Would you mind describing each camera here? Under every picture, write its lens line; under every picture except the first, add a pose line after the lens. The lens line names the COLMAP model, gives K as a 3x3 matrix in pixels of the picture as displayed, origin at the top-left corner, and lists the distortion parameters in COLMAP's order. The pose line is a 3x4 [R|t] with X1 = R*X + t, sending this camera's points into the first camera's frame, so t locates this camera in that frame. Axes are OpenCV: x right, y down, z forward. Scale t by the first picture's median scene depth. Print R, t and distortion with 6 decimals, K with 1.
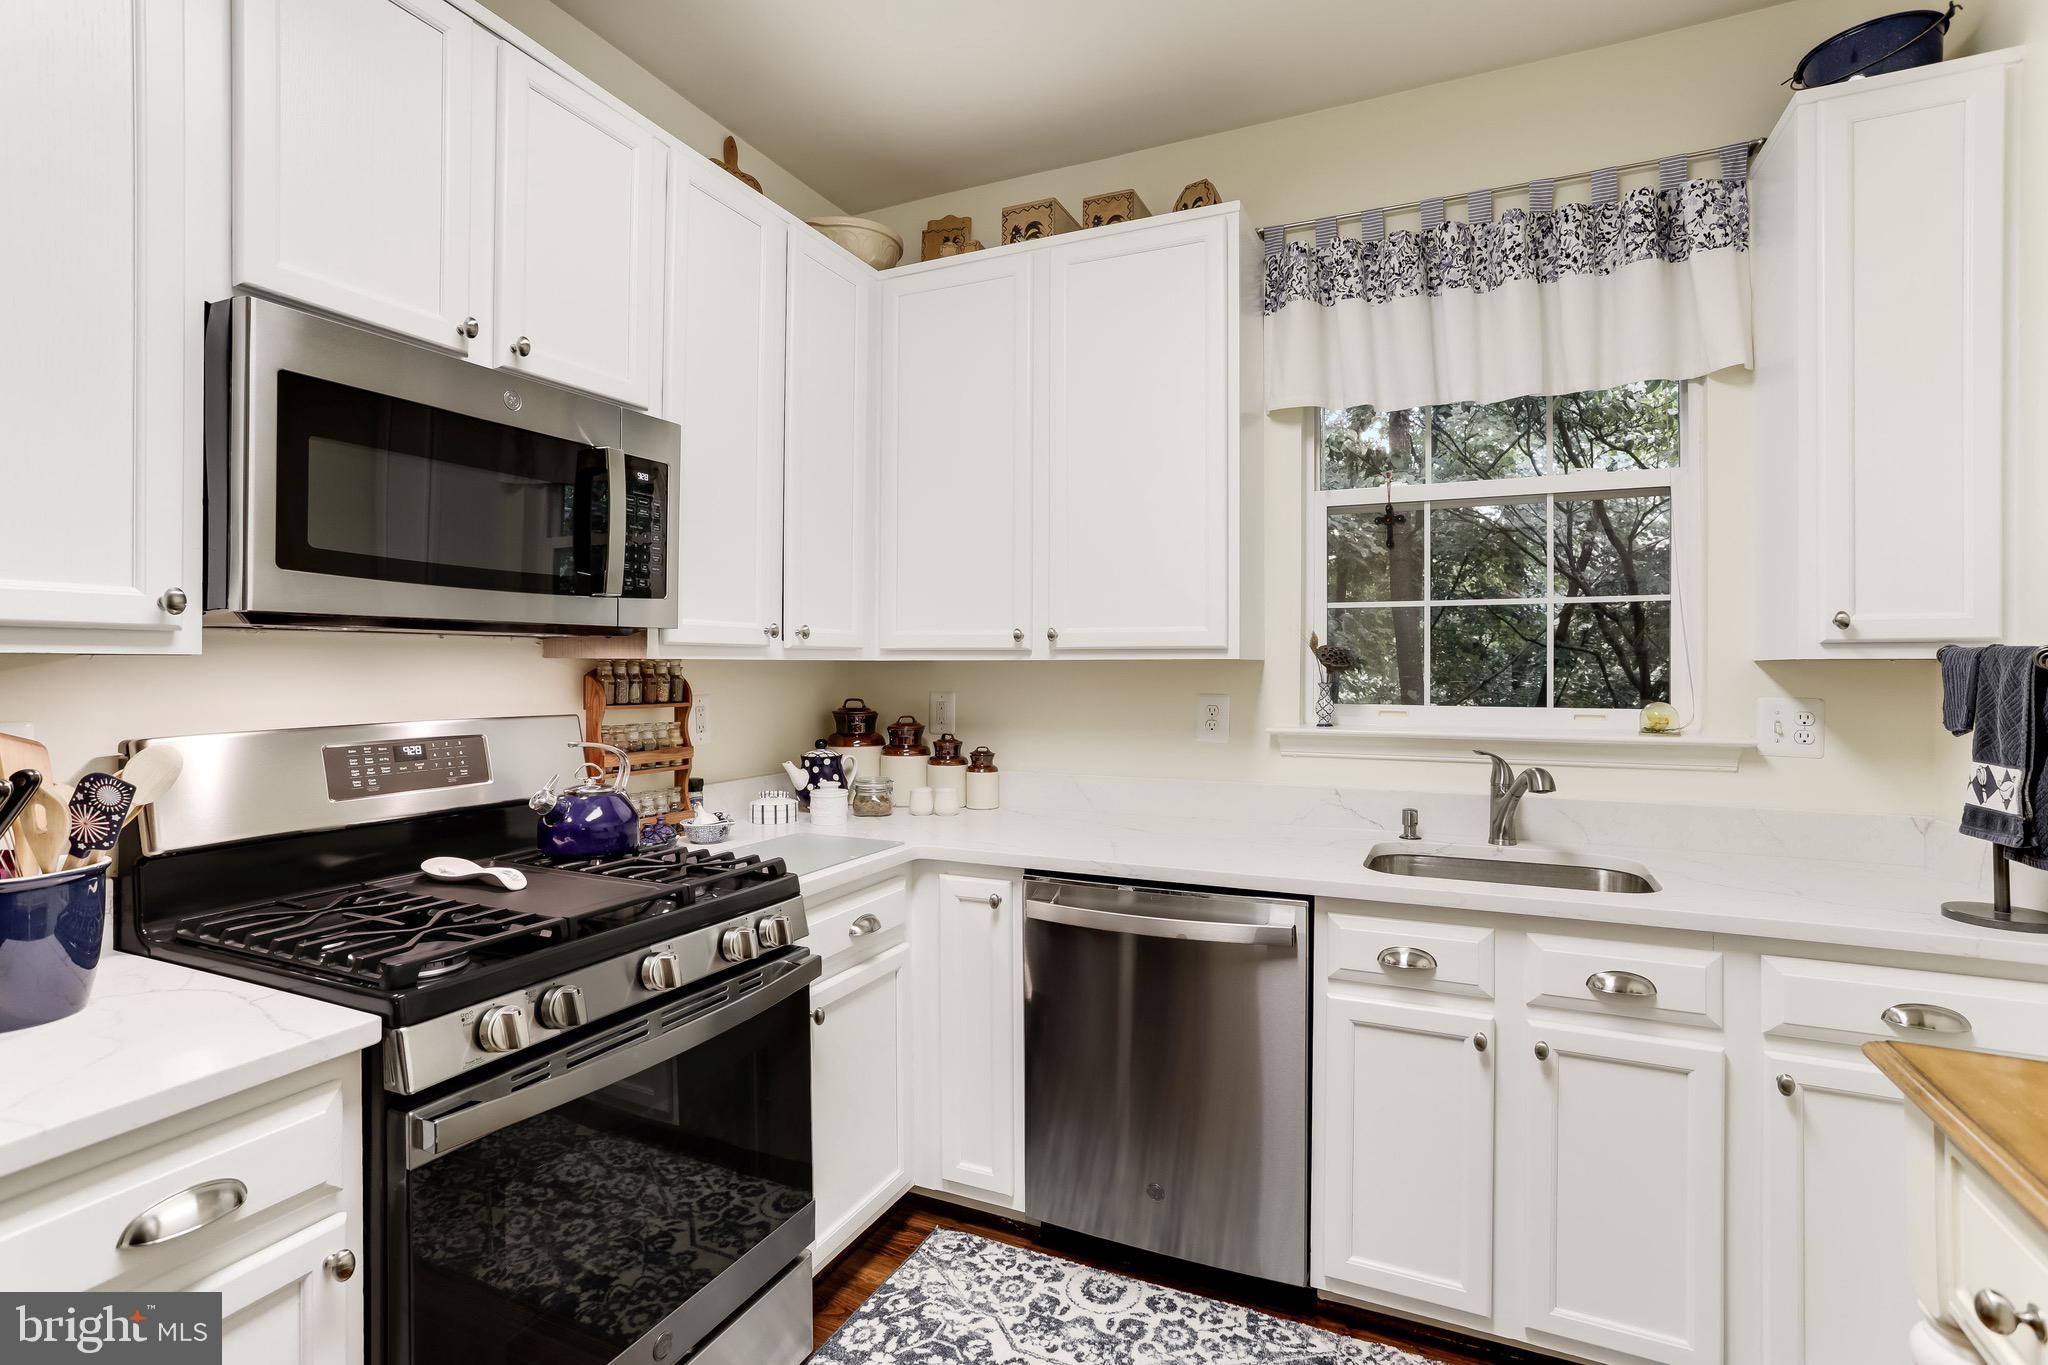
lens RADIAL K [[983.8, 0, 1023.3], [0, 983.8, 673.7], [0, 0, 1]] dist [-0.026414, 0.007402]
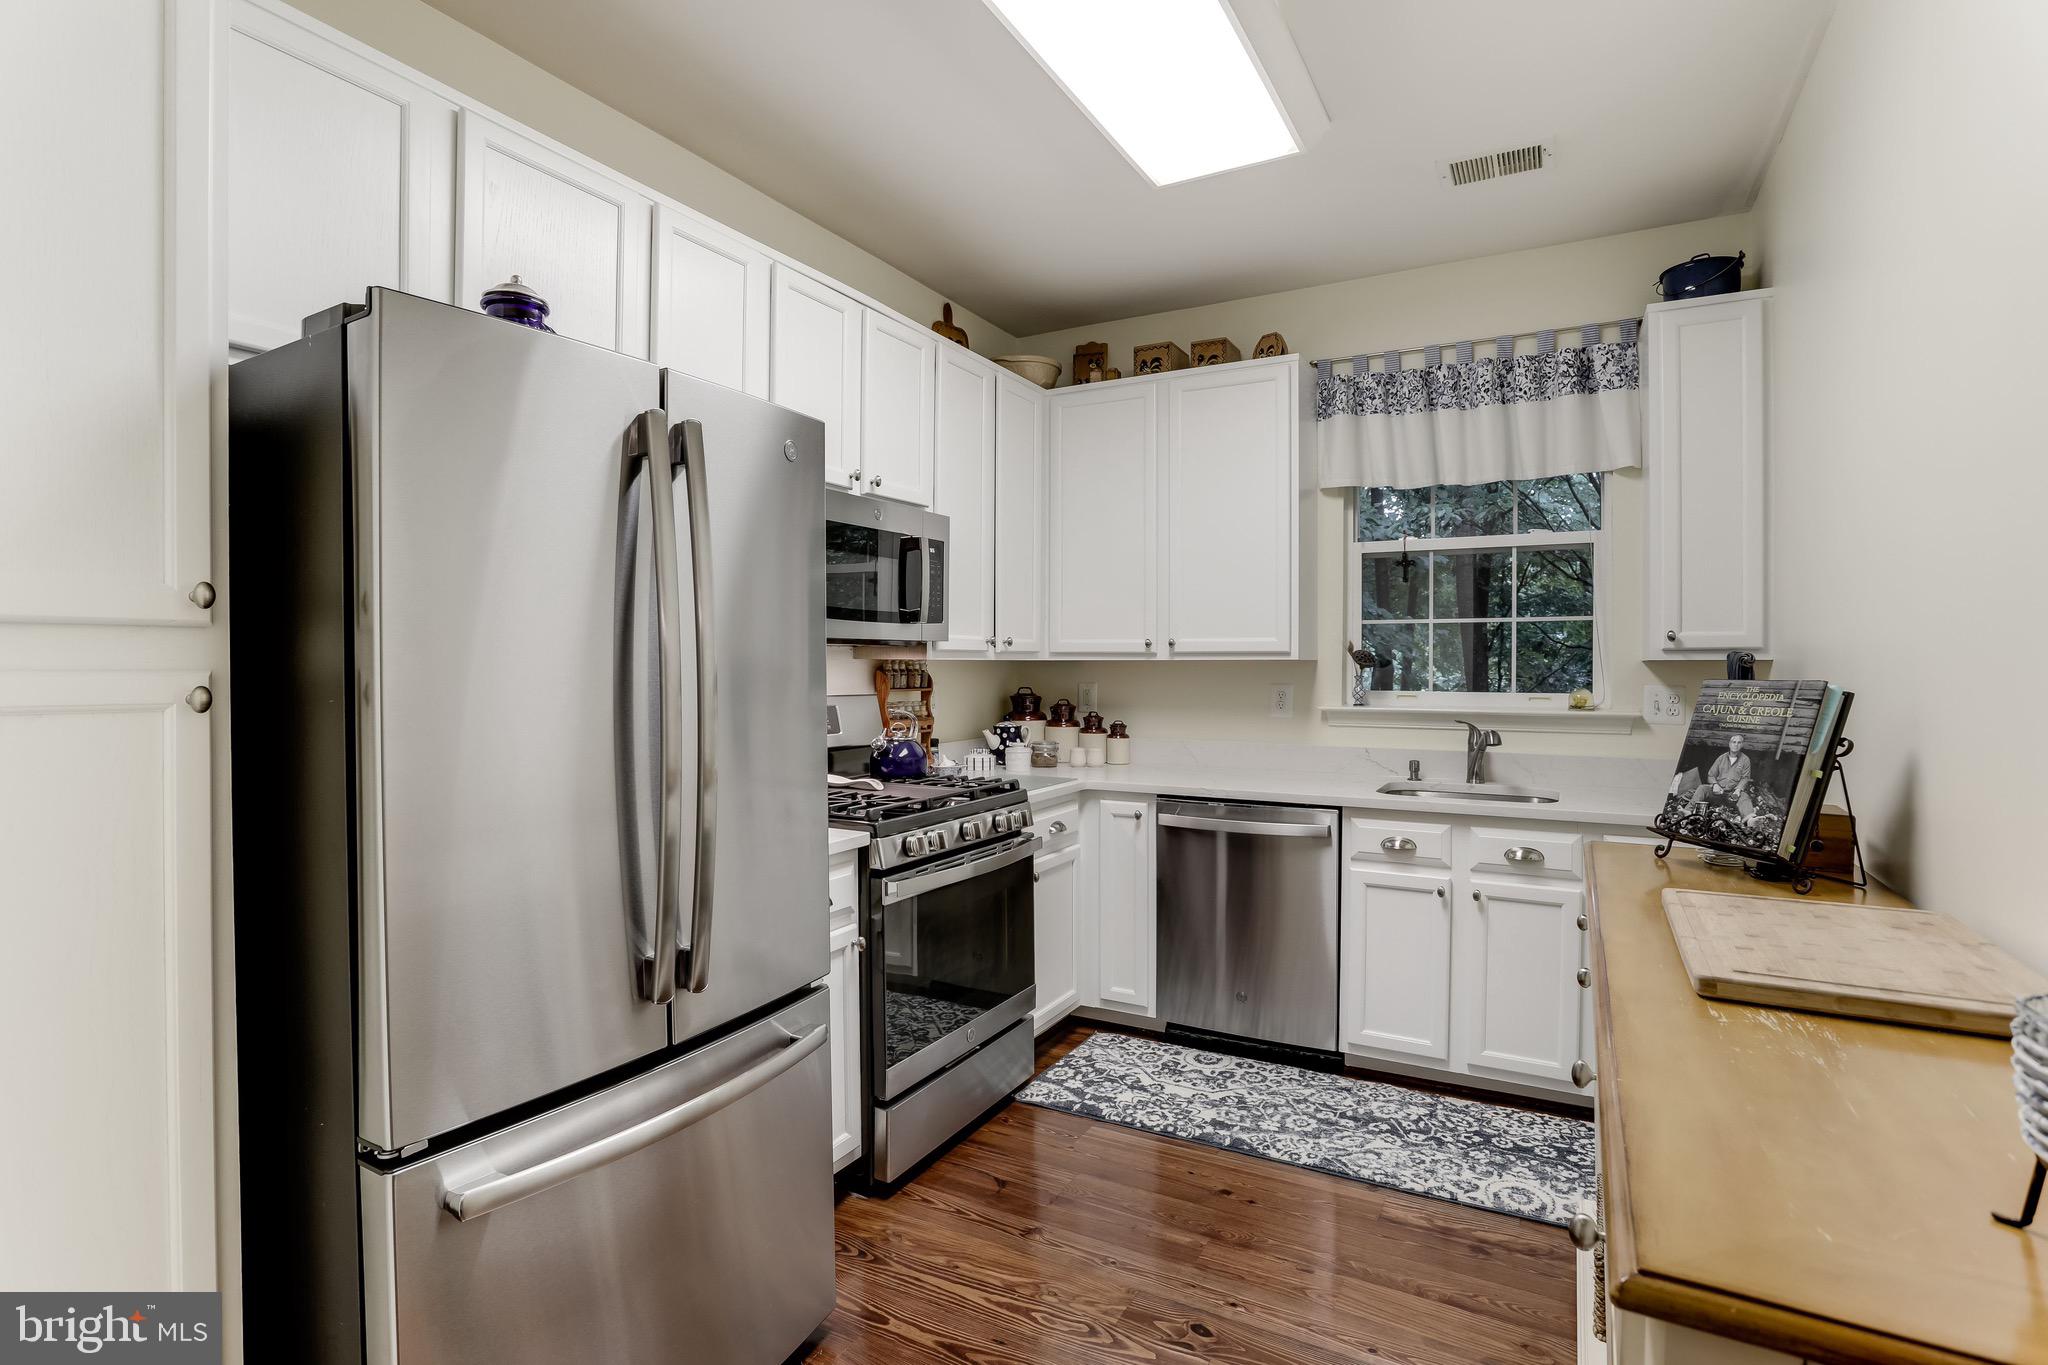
lens RADIAL K [[981.1, 0, 1022.7], [0, 981.1, 675.4], [0, 0, 1]] dist [-0.039739, 0.000920]
pose [[0.996761, 0.000738, -0.080416, -0.085749], [-0.000389, 0.999990, 0.004361, 0.003349], [0.080419, -0.004316, 0.996752, -0.564661]]
